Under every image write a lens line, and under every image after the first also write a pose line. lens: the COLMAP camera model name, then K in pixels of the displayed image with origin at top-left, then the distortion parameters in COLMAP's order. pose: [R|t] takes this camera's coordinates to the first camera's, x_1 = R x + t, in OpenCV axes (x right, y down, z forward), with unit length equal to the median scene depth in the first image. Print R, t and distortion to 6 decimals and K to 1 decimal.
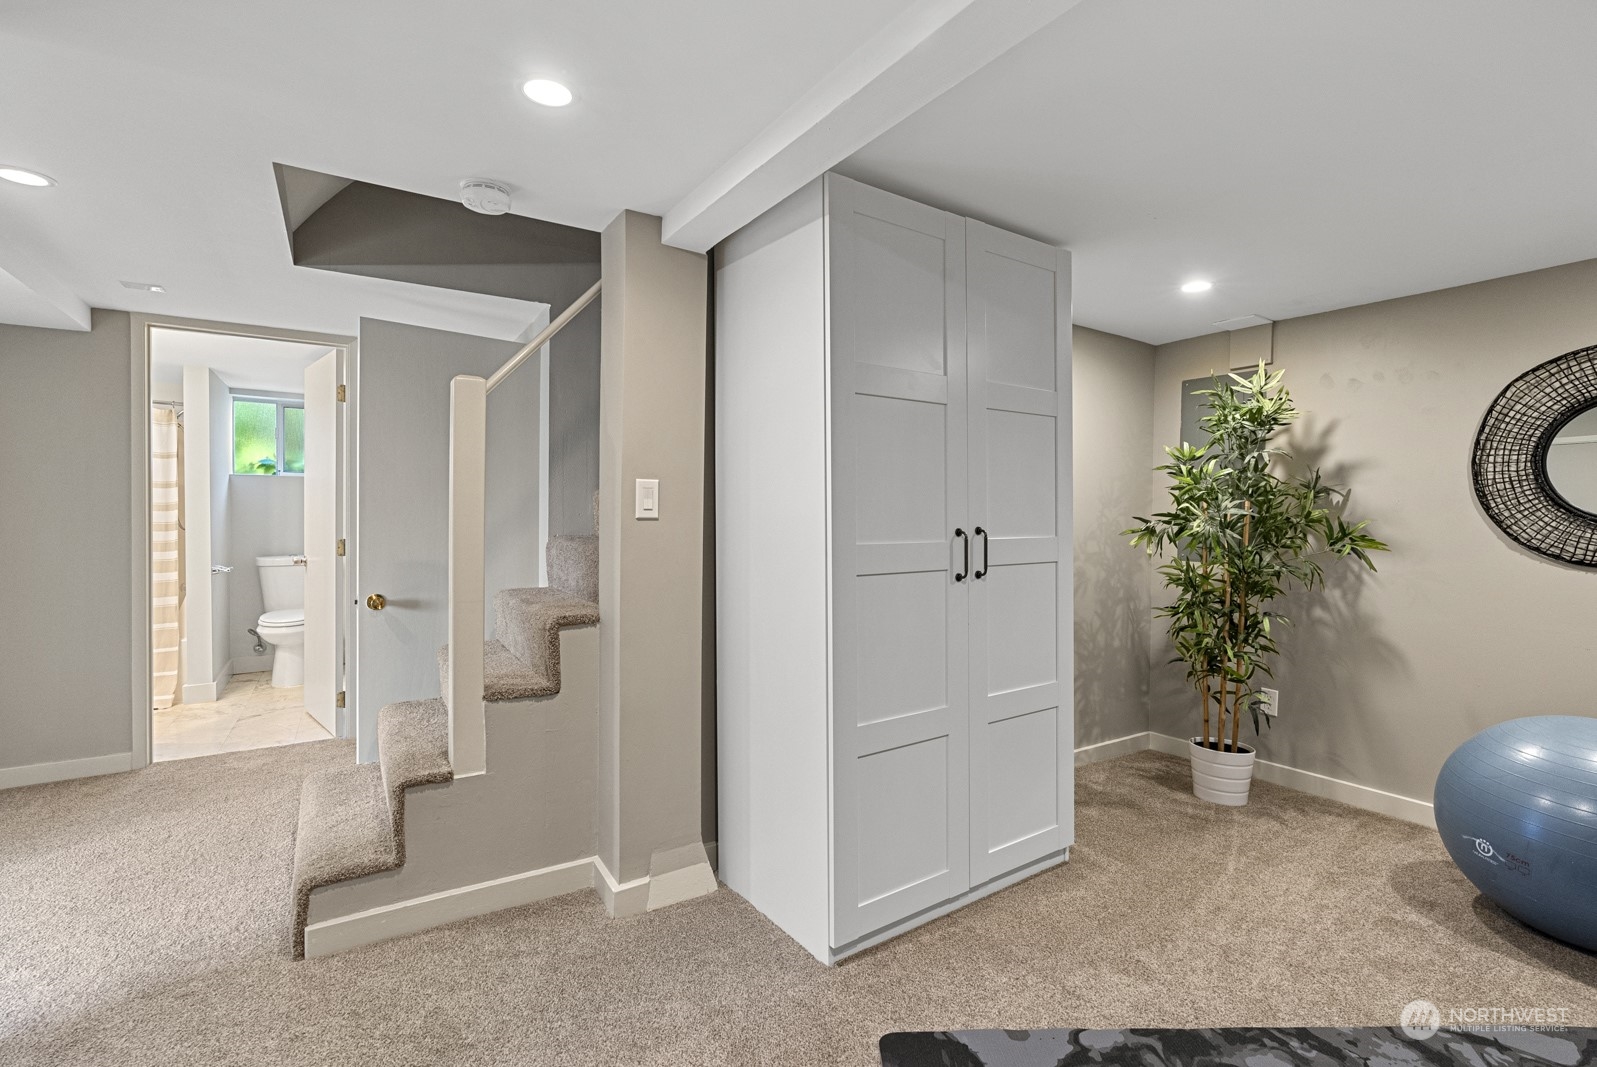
lens RADIAL K [[741.2, 0, 794.6], [0, 741.2, 504.4], [0, 0, 1]] dist [-0.001313, 0.000063]
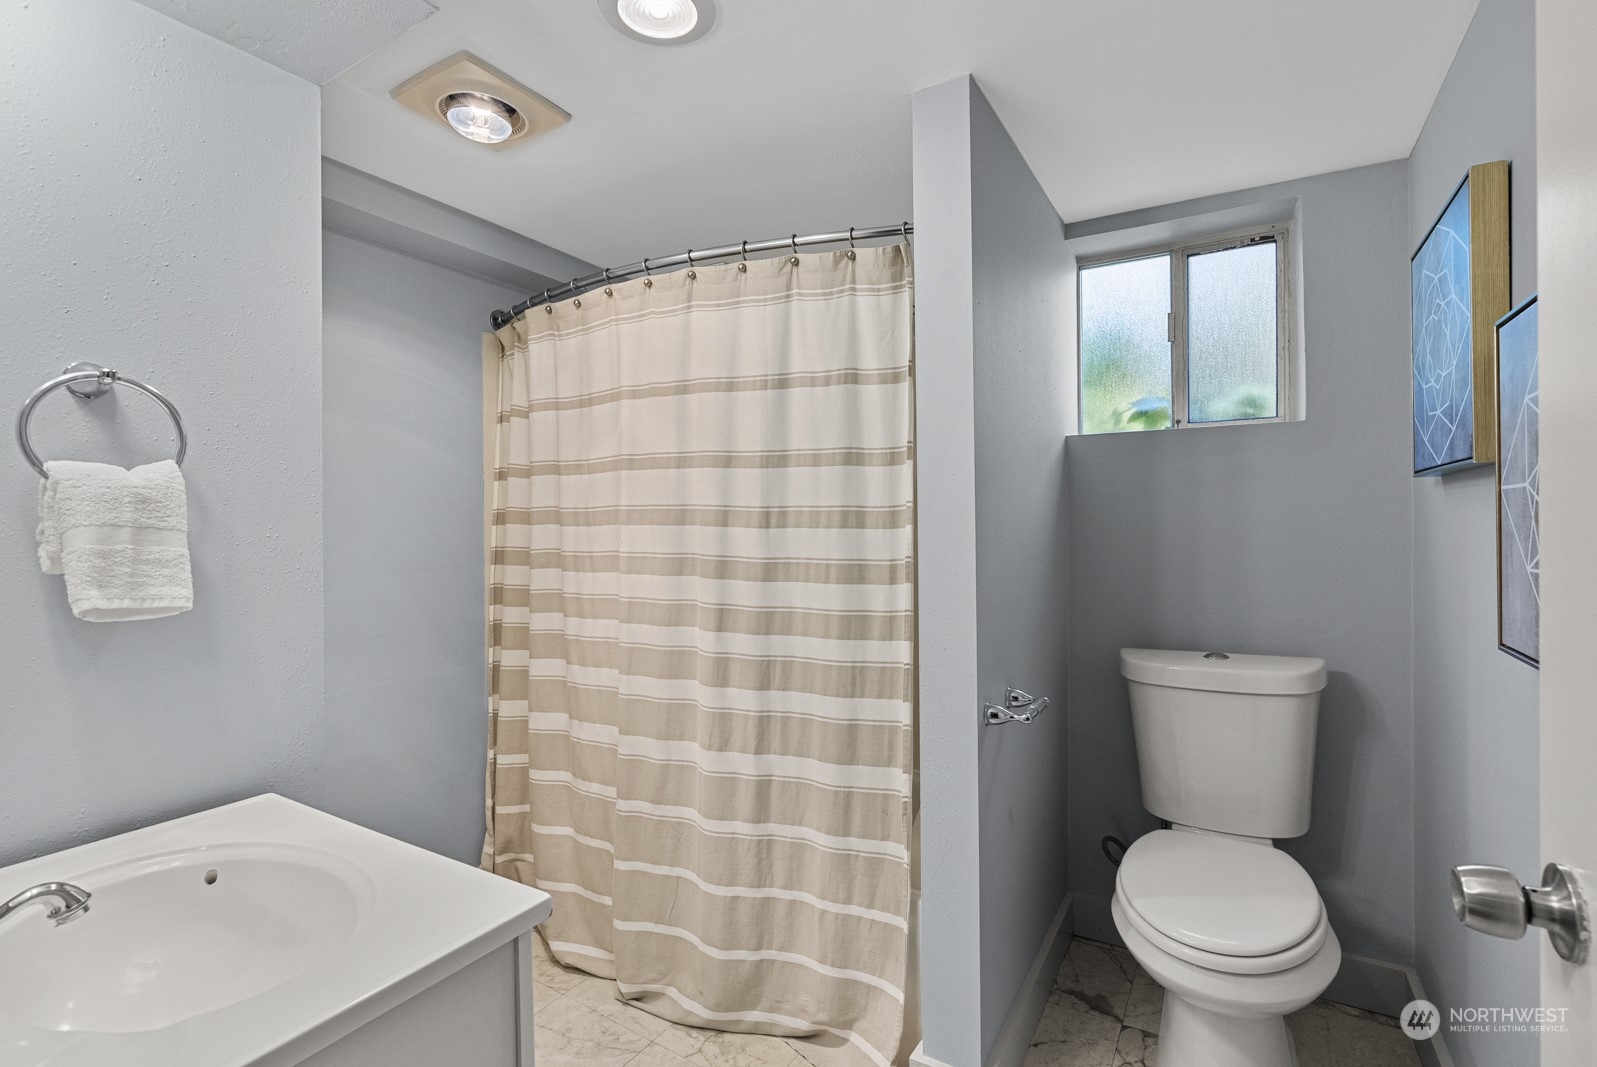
lens RADIAL K [[731.8, 0, 798.5], [0, 731.8, 533.5], [0, 0, 1]] dist [-0.003917, 0.001315]
pose [[0.465179, 0.004395, -0.885206, -0.484903], [0.009232, 0.999909, 0.009816, 0.006691], [0.885169, -0.012738, 0.465096, 0.695912]]
